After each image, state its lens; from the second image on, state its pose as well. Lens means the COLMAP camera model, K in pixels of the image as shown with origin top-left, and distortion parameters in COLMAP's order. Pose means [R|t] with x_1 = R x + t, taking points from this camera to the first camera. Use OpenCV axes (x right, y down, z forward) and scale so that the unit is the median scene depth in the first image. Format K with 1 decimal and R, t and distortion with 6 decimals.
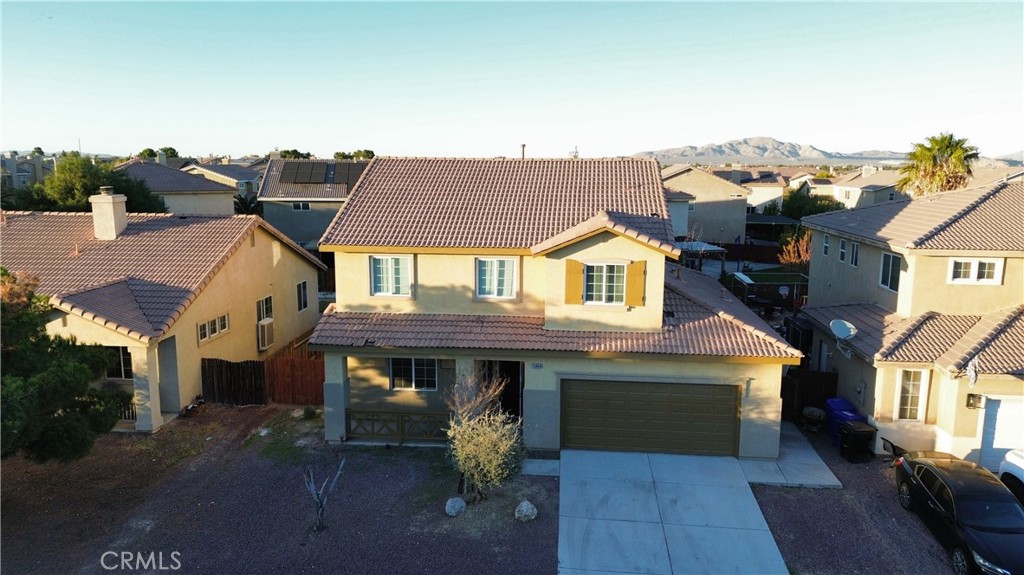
lens RADIAL K [[723.5, 0, 518.0], [0, 723.5, 284.5], [0, 0, 1]] dist [0.080813, -0.079630]
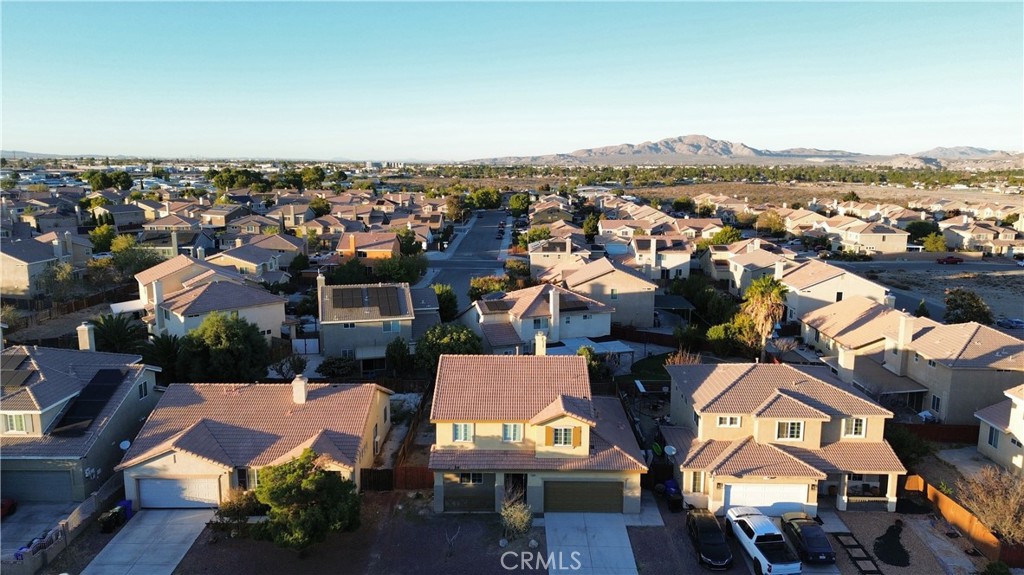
lens RADIAL K [[723.5, 0, 519.8], [0, 723.5, 284.4], [0, 0, 1]] dist [0.080813, -0.079630]
pose [[0.996492, -0.014839, 0.082362, -0.186388], [0.014454, 0.999882, 0.005271, -0.476501], [-0.082430, -0.004062, 0.996589, -1.190764]]
